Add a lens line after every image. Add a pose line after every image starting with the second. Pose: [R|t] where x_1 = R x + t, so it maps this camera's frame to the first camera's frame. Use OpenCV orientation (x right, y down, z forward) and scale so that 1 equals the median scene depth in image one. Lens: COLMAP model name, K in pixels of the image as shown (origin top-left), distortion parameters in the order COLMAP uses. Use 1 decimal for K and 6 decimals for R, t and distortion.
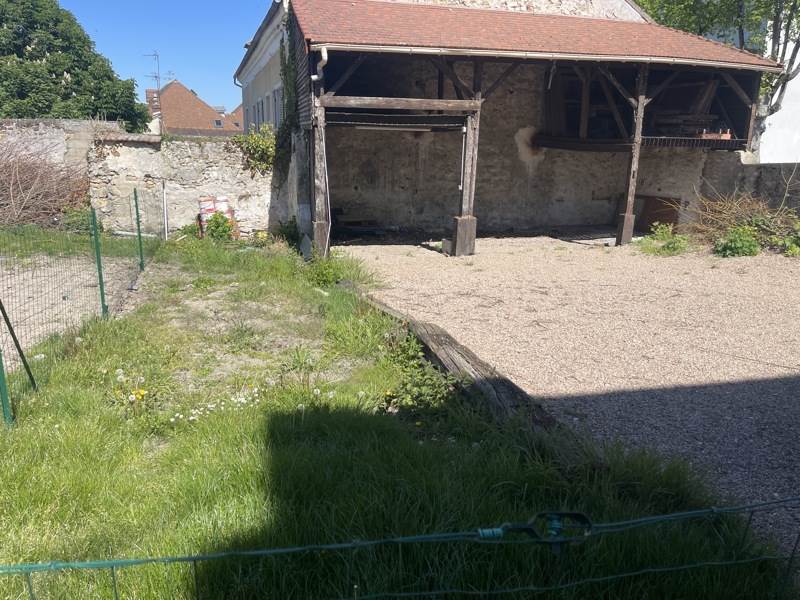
lens RADIAL K [[582.9, 0, 400.9], [0, 582.9, 301.7], [0, 0, 1]] dist [0.026088, -0.001630]
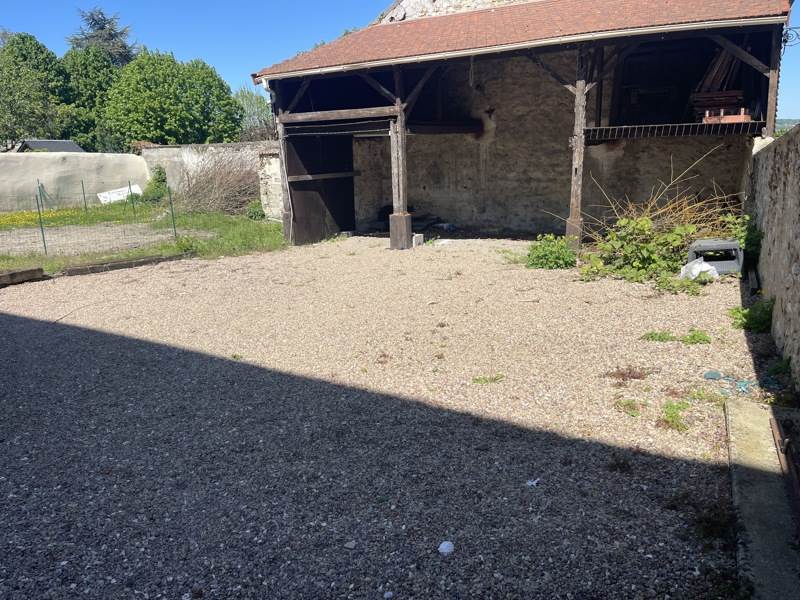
lens RADIAL K [[582.9, 0, 402.8], [0, 582.9, 299.4], [0, 0, 1]] dist [0.026088, -0.001630]
pose [[0.742746, 0.127707, -0.657281, 0.648390], [-0.133060, 0.990216, 0.042034, -0.026990], [0.656219, 0.056238, 0.752472, 0.156137]]
